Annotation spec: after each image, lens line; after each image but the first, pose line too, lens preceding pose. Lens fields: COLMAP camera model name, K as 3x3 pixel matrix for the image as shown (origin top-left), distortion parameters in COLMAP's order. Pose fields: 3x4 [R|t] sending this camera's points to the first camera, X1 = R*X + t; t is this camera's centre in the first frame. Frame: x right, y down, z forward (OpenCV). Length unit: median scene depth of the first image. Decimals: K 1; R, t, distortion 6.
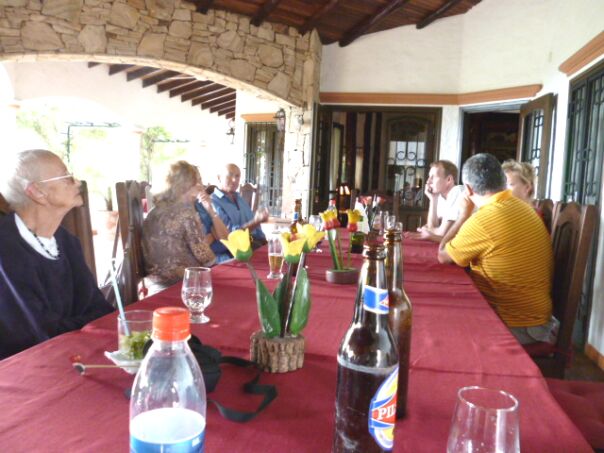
lens RADIAL K [[501.8, 0, 302.0], [0, 501.8, 226.5], [0, 0, 1]] dist [-0.000072, -0.002154]
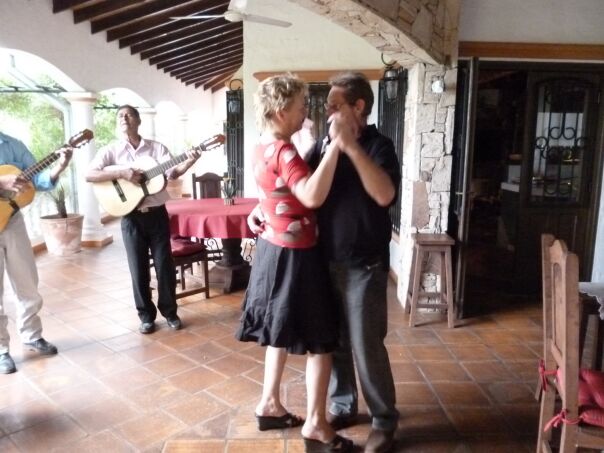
lens RADIAL K [[501.8, 0, 302.0], [0, 501.8, 226.5], [0, 0, 1]] dist [-0.000072, -0.002154]
pose [[0.977470, -0.069247, 0.199392, -0.306641], [0.052223, 0.994625, 0.089412, -0.092132], [-0.204512, -0.076985, 0.975832, 0.370787]]
